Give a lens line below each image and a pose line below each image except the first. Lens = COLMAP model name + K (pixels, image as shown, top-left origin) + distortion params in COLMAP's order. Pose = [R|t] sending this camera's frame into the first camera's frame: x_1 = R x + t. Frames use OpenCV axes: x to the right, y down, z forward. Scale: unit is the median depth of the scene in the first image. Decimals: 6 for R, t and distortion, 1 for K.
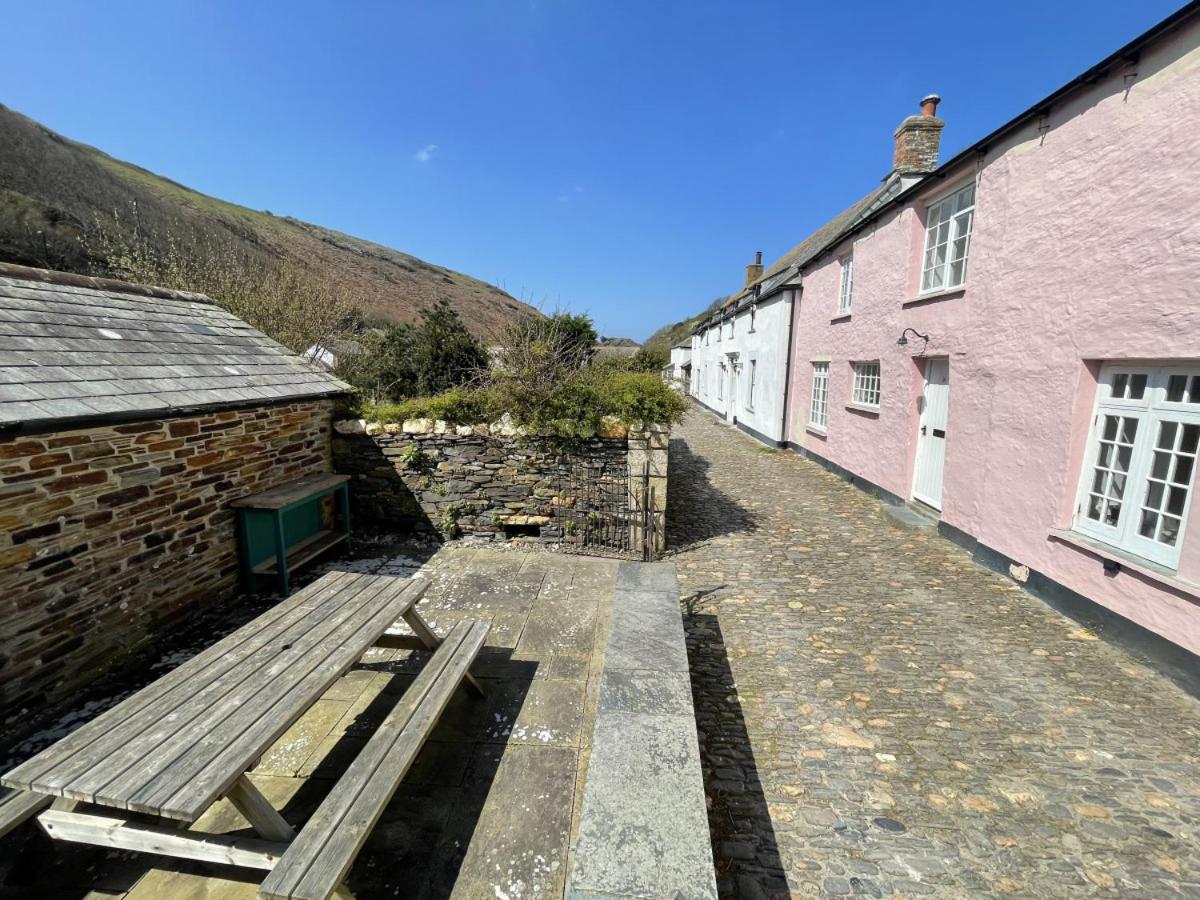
lens RADIAL K [[488.3, 0, 598.0], [0, 488.3, 445.9], [0, 0, 1]] dist [-0.004786, 0.000760]
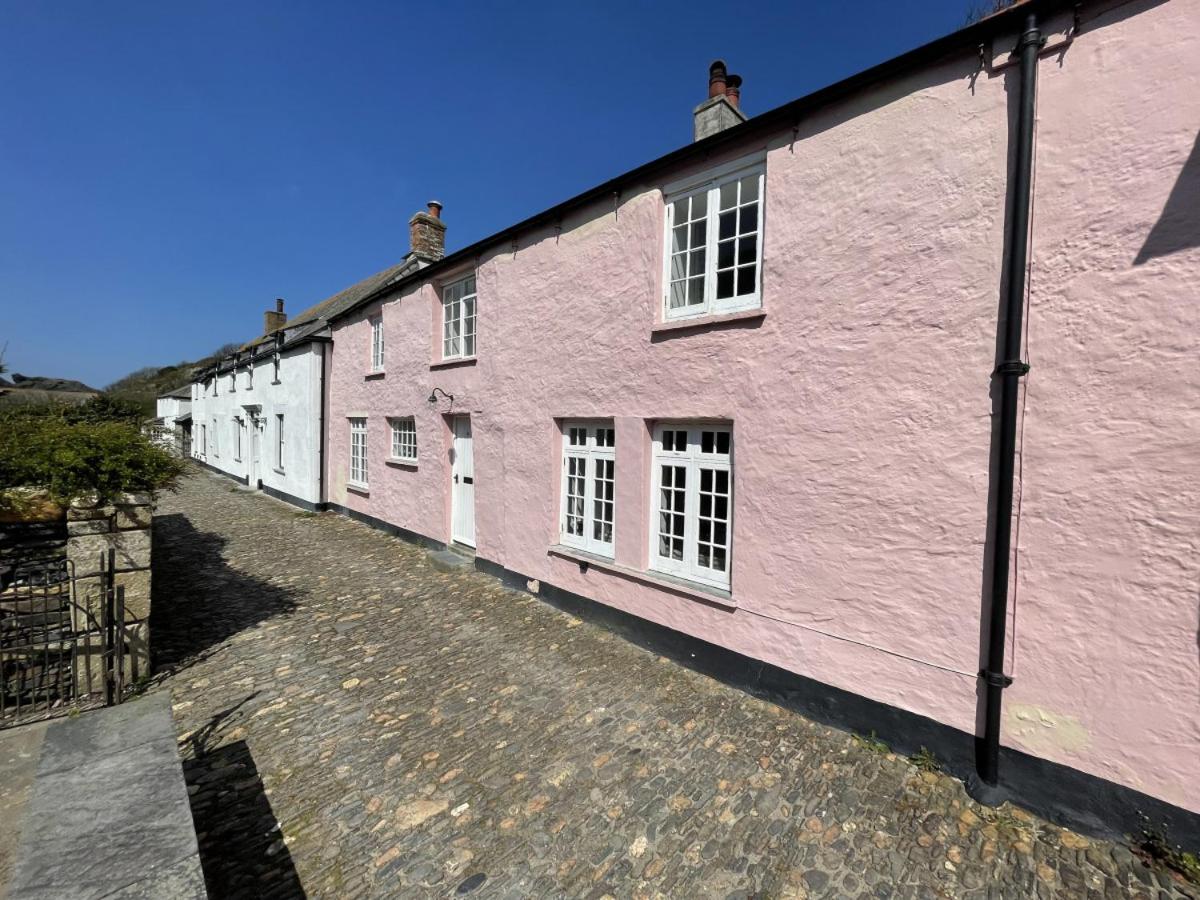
lens RADIAL K [[488.3, 0, 597.2], [0, 488.3, 444.4], [0, 0, 1]] dist [-0.004786, 0.000760]
pose [[0.636907, -0.014469, 0.770805, 0.013750], [0.108195, 0.991606, -0.070787, 0.007018], [-0.763311, 0.128482, 0.633126, 0.042268]]
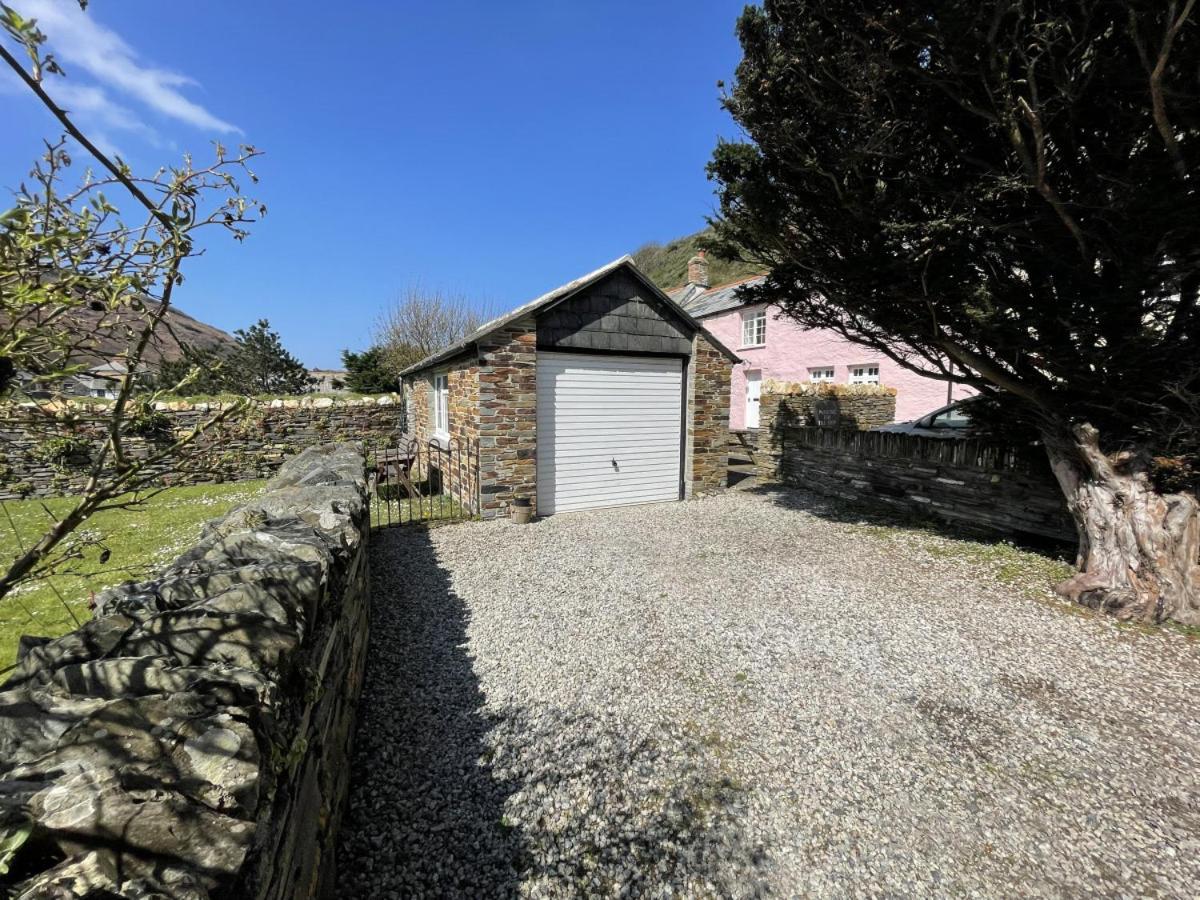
lens RADIAL K [[488.3, 0, 601.9], [0, 488.3, 448.6], [0, 0, 1]] dist [-0.004786, 0.000760]
pose [[0.846889, -0.056303, 0.528780, -1.999353], [0.091956, 0.994905, -0.041340, 0.382618], [-0.523759, 0.083634, 0.847751, -1.087338]]
